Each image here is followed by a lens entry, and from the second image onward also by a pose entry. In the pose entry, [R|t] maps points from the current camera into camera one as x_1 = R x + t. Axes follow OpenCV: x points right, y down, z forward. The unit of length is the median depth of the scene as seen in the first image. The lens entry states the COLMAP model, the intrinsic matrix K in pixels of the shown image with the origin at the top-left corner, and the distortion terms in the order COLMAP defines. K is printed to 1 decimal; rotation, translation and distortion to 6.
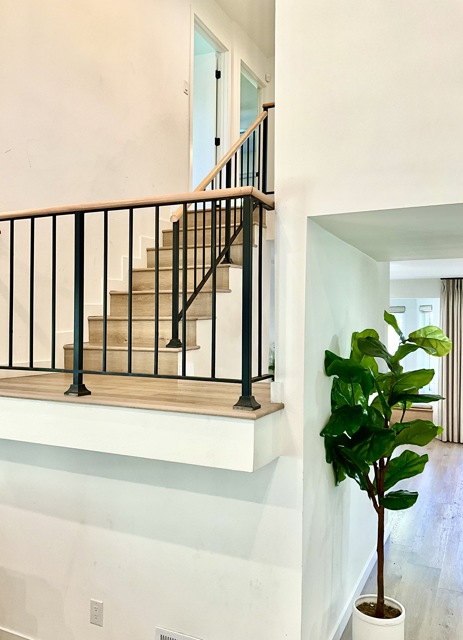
lens RADIAL K [[547.3, 0, 228.5], [0, 547.3, 325.0], [0, 0, 1]] dist [0.052262, -0.033415]
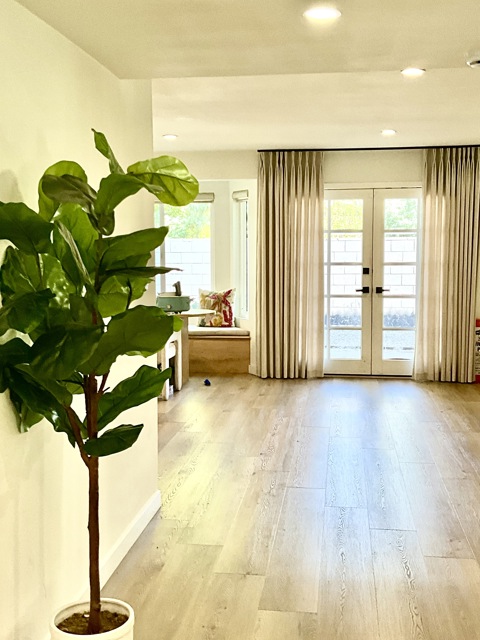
lens RADIAL K [[758.2, 0, 241.1], [0, 758.2, 316.2], [0, 0, 1]] dist [0.125450, 0.000000]
pose [[0.955951, -0.037194, 0.291162, 0.188888], [0.011260, 0.995856, 0.090244, 0.099097], [-0.293312, -0.082991, 0.952408, 0.157256]]
